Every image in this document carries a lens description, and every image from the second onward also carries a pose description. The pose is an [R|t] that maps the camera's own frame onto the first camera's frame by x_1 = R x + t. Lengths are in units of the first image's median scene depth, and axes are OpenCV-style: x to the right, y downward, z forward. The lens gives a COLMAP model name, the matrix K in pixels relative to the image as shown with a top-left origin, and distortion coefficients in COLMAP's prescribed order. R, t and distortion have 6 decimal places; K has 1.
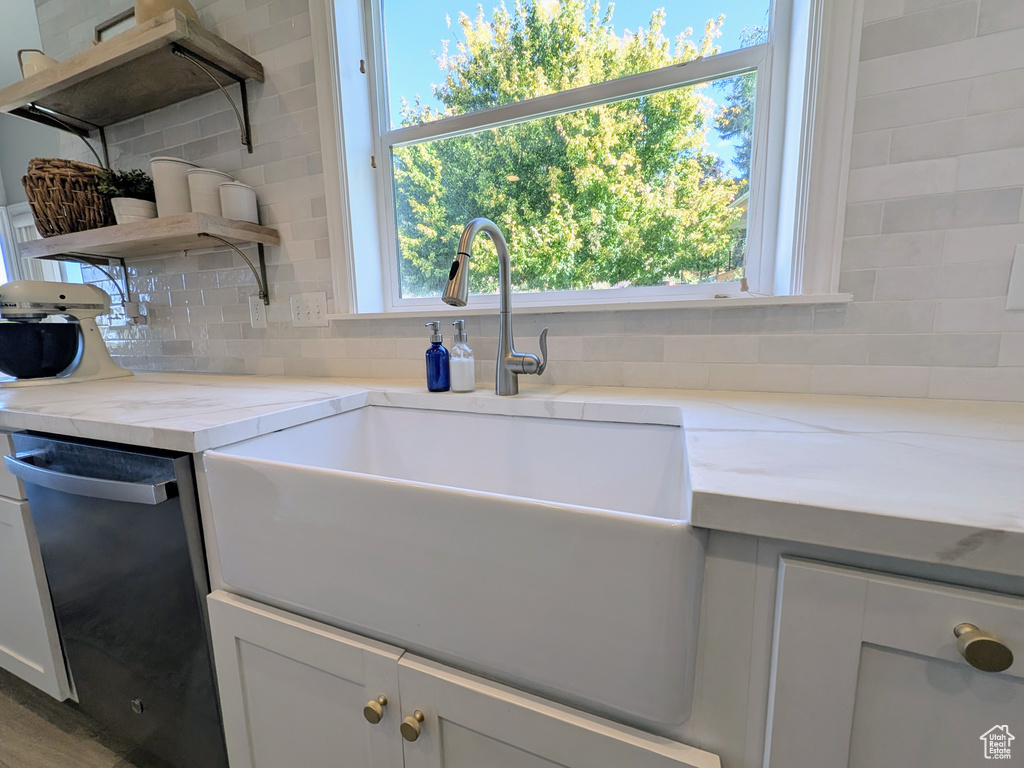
lens RADIAL K [[404.3, 0, 515.4], [0, 404.3, 381.3], [0, 0, 1]] dist [0.012790, -0.003308]
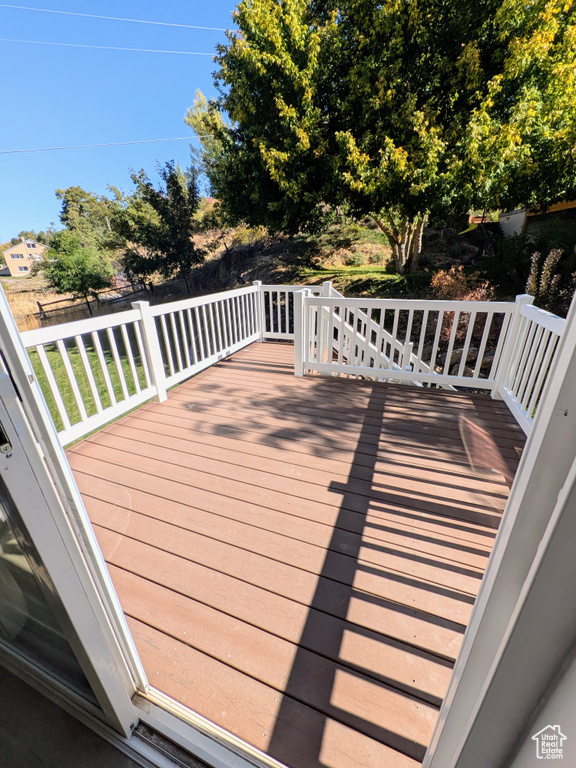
lens RADIAL K [[303.2, 0, 288.0], [0, 303.2, 384.0], [0, 0, 1]] dist [0.012790, -0.003308]
pose [[0.999984, 0.005246, 0.002327, -0.295742], [-0.005661, 0.968206, 0.250090, -0.043610], [-0.000941, -0.250099, 0.968220, 0.302586]]
